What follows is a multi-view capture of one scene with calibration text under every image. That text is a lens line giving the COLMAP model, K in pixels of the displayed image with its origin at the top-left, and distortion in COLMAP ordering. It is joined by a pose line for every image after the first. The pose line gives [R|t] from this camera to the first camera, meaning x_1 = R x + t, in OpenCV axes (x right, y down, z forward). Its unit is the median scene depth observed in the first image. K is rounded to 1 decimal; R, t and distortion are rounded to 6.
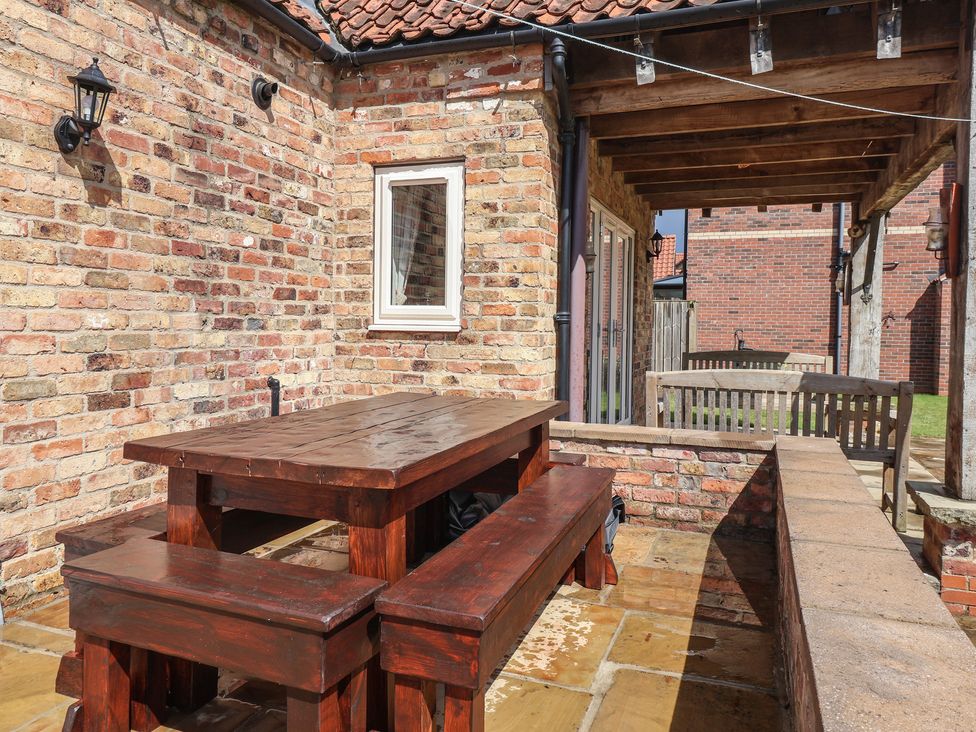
lens RADIAL K [[727.7, 0, 483.0], [0, 727.7, 361.1], [0, 0, 1]] dist [-0.006029, -0.002183]
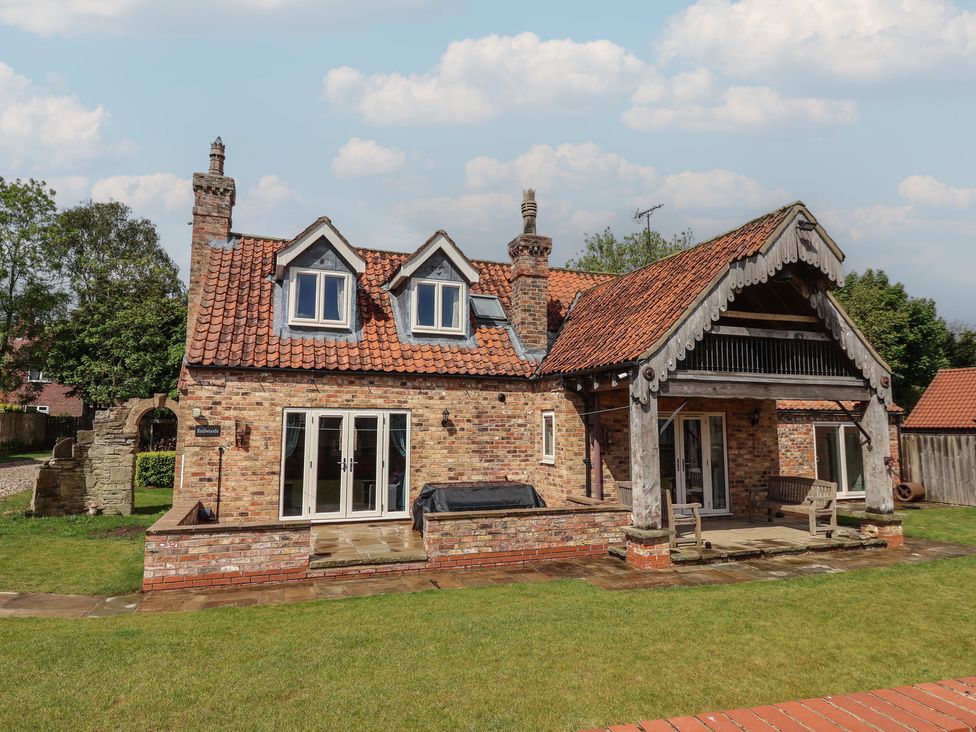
lens RADIAL K [[617.7, 0, 484.4], [0, 617.7, 357.8], [0, 0, 1]] dist [0.001727, -0.002365]
pose [[0.633344, -0.094112, -0.768127, 1.971049], [-0.037639, 0.987657, -0.152043, -0.081646], [0.772955, 0.125207, 0.621984, -1.003368]]
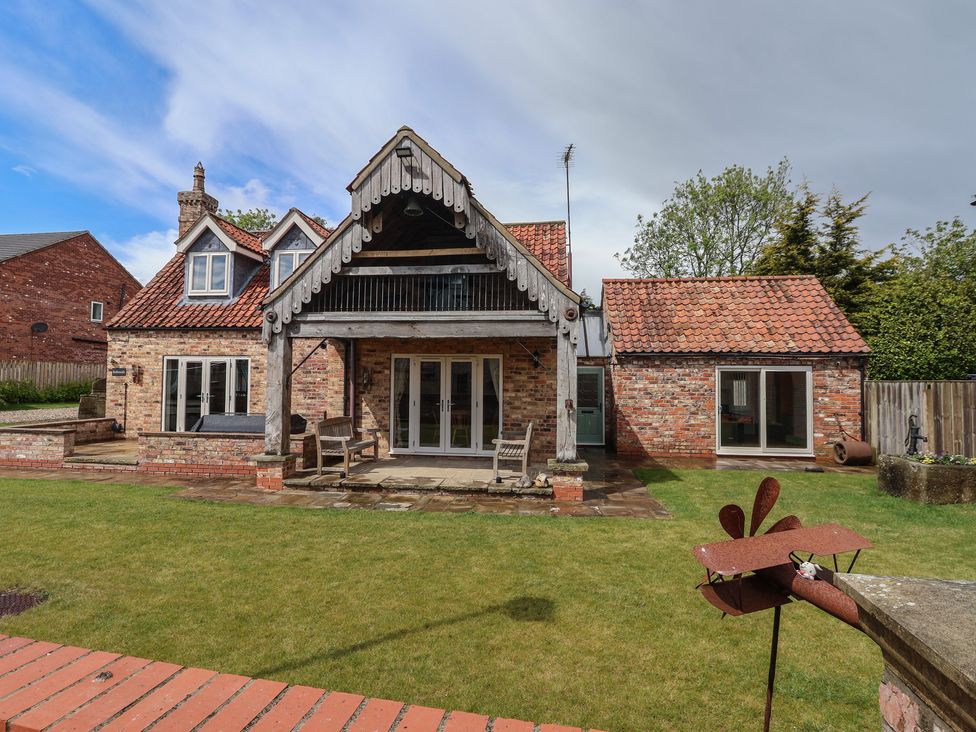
lens RADIAL K [[540.6, 0, 492.8], [0, 540.6, 364.1], [0, 0, 1]] dist [-0.013488, -0.004142]
pose [[0.201667, -0.039328, -0.978664, 2.903604], [-0.058417, 0.996932, -0.052100, -0.137962], [0.977710, 0.067677, 0.198751, 1.284059]]
